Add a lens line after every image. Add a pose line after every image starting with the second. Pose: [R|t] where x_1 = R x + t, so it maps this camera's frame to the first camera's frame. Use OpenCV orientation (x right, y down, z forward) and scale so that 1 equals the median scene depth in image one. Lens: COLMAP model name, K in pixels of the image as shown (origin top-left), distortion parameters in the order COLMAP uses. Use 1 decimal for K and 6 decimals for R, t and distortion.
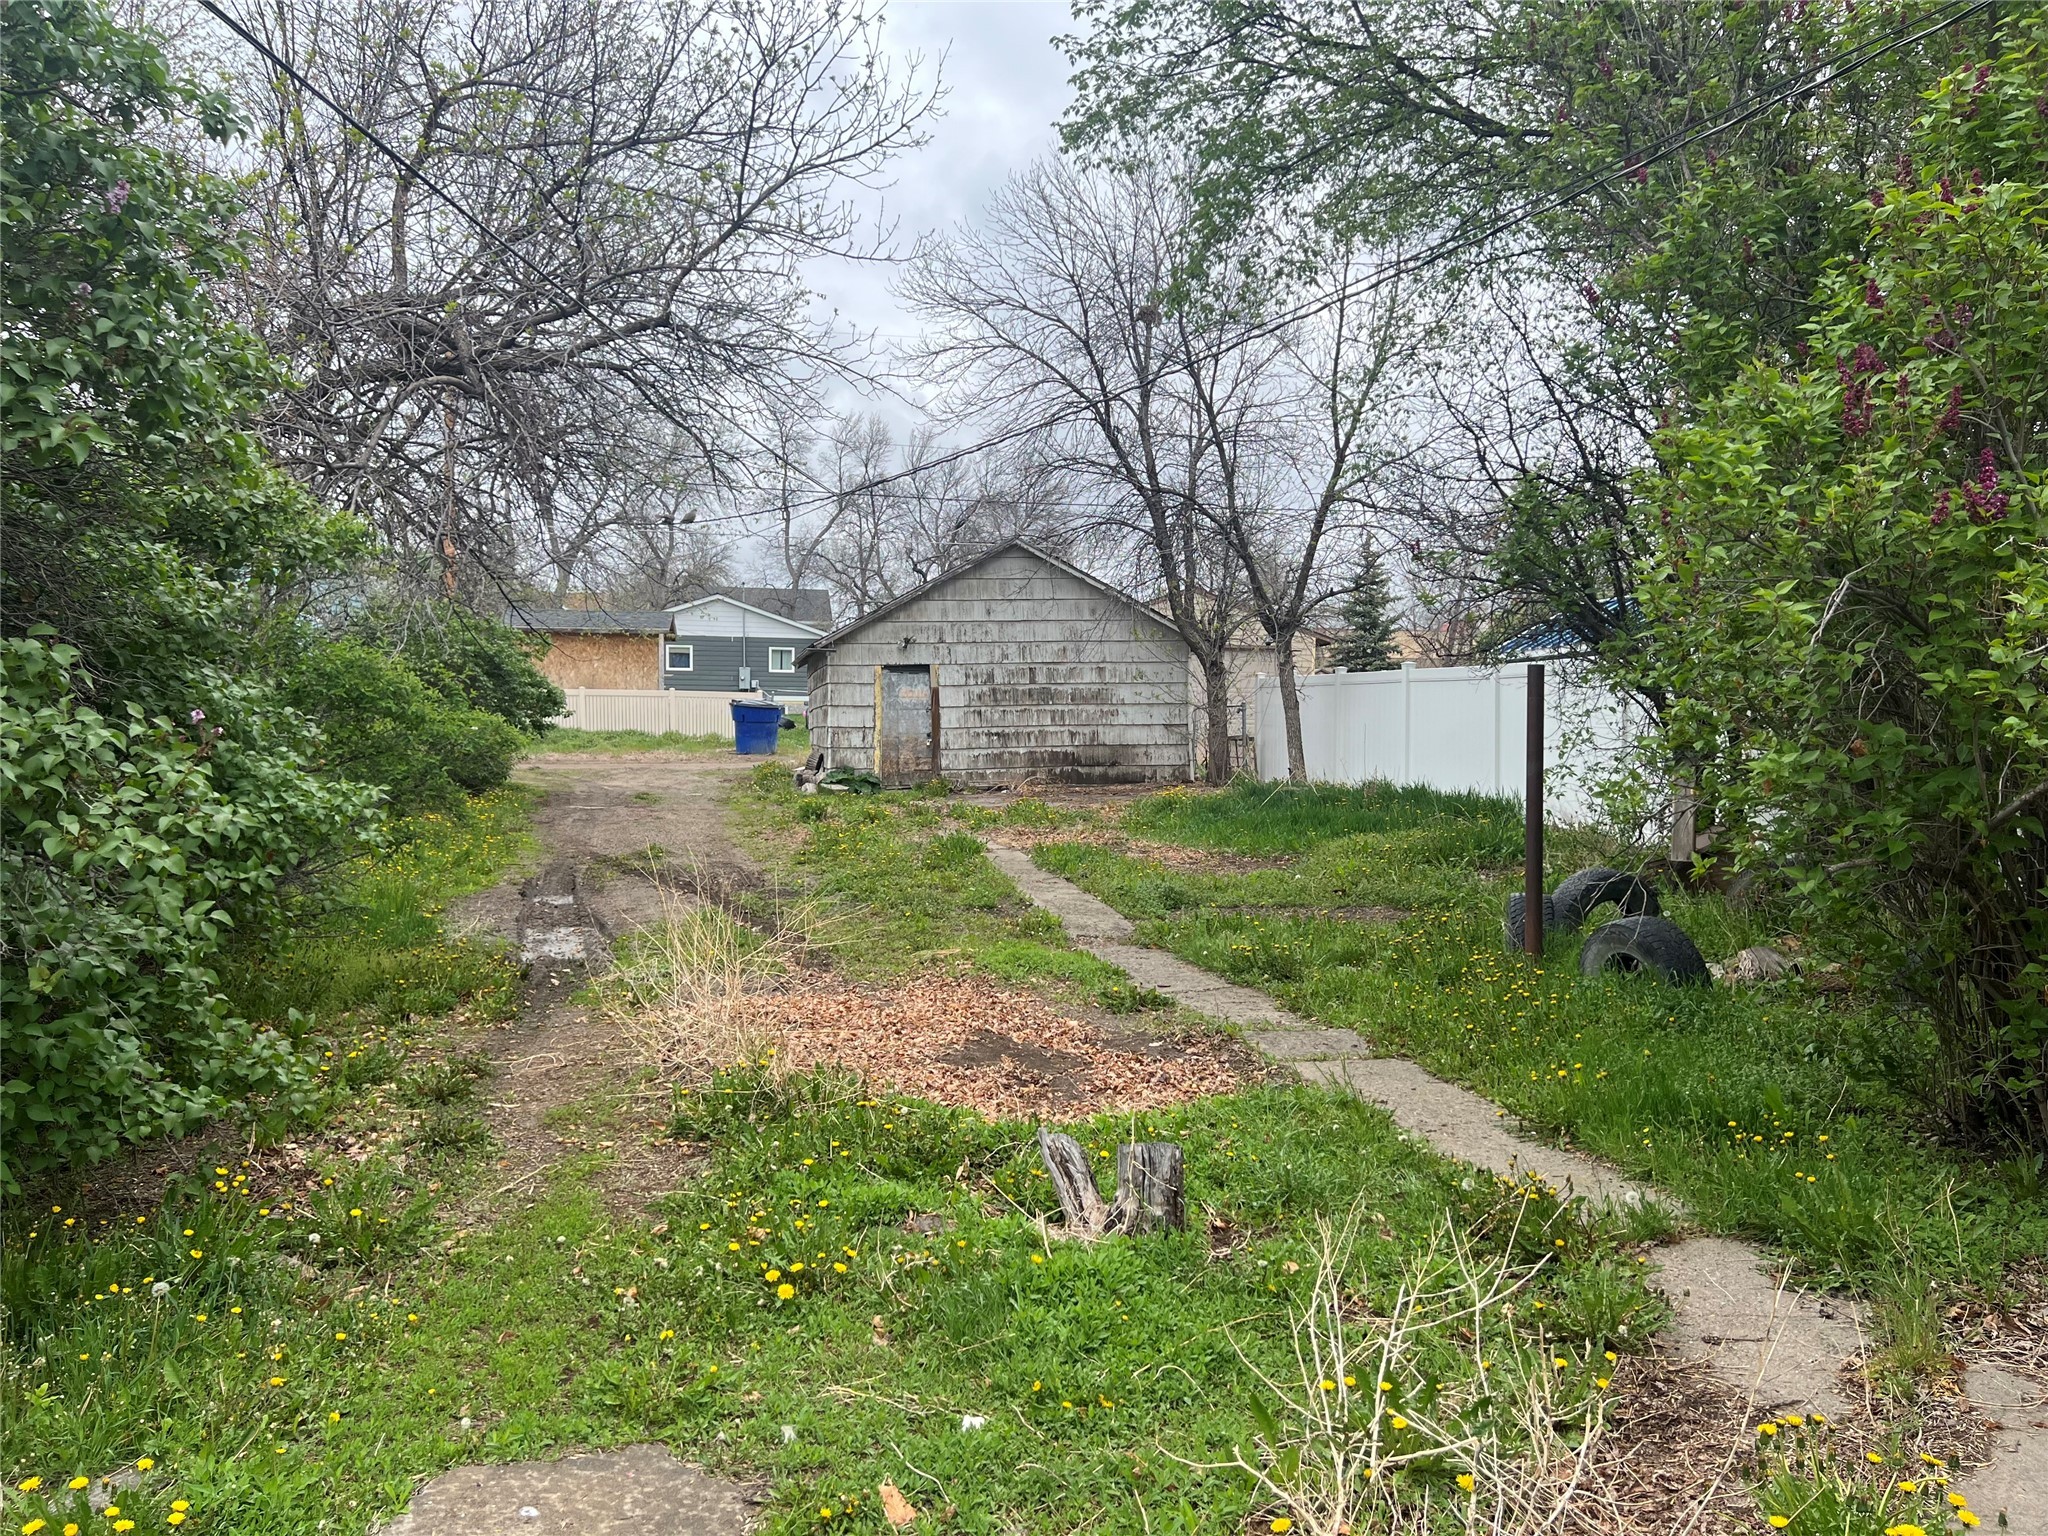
lens RADIAL K [[1540.1, 0, 1022.5], [0, 1540.1, 769.9], [0, 0, 1]] dist [0.056305, -0.000213]
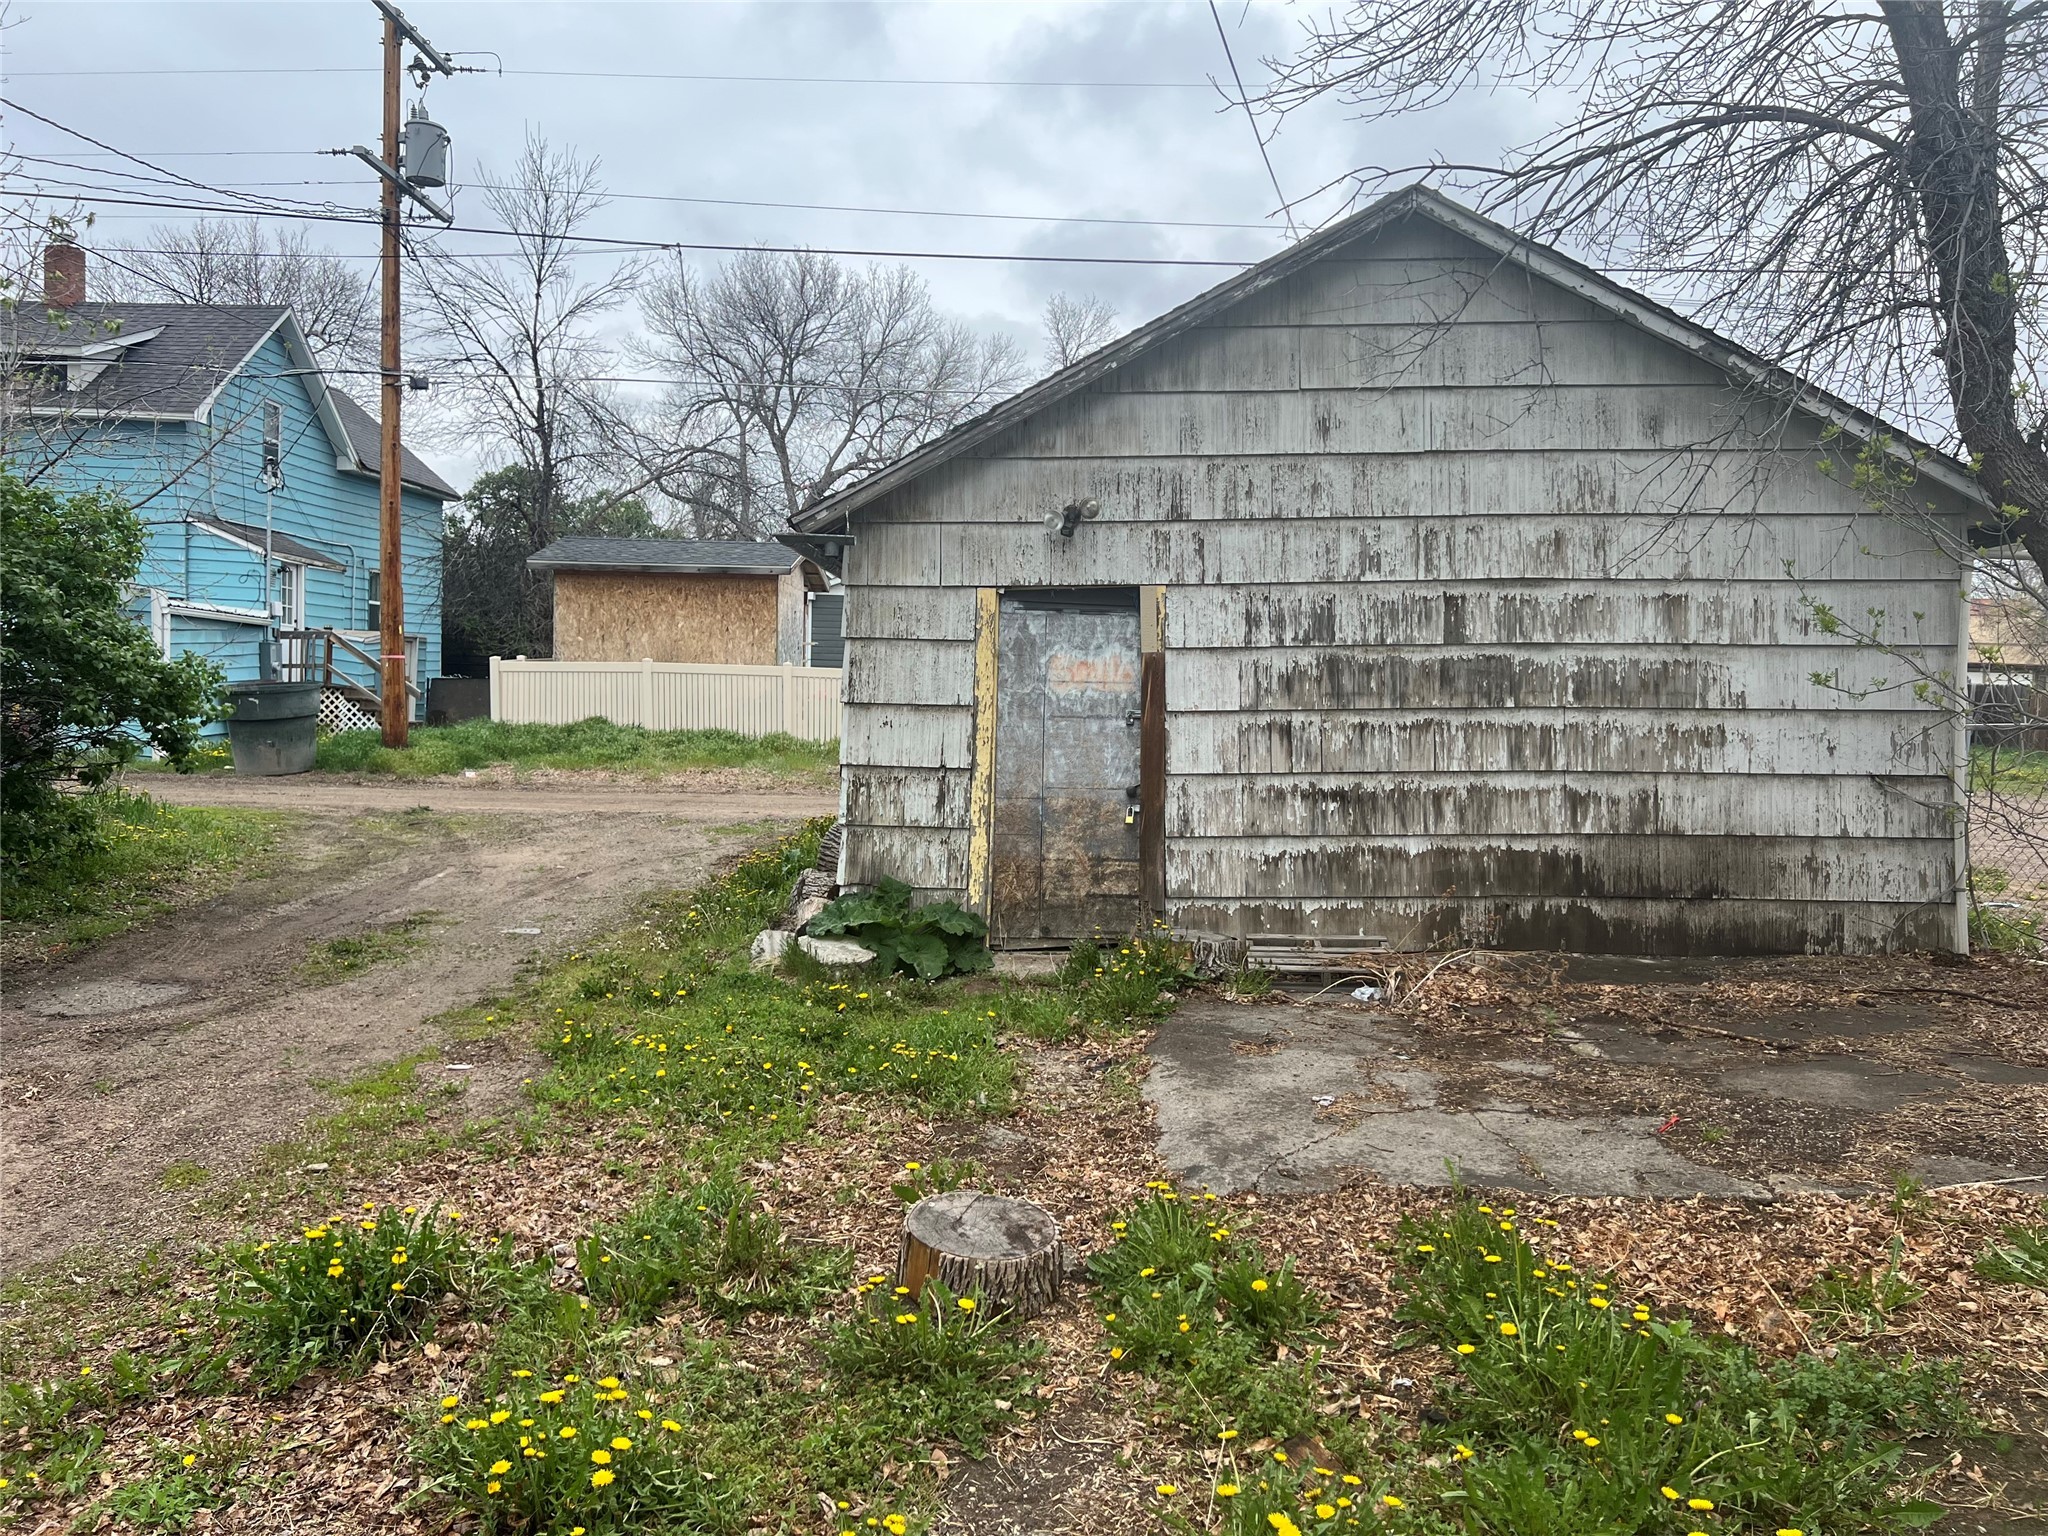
lens RADIAL K [[1540.1, 0, 1011.9], [0, 1540.1, 763.0], [0, 0, 1]] dist [0.056305, -0.000213]
pose [[0.980363, 0.022426, -0.195923, -0.020523], [-0.021504, 0.999745, 0.006832, -0.031056], [0.196026, -0.002485, 0.980595, 0.660596]]
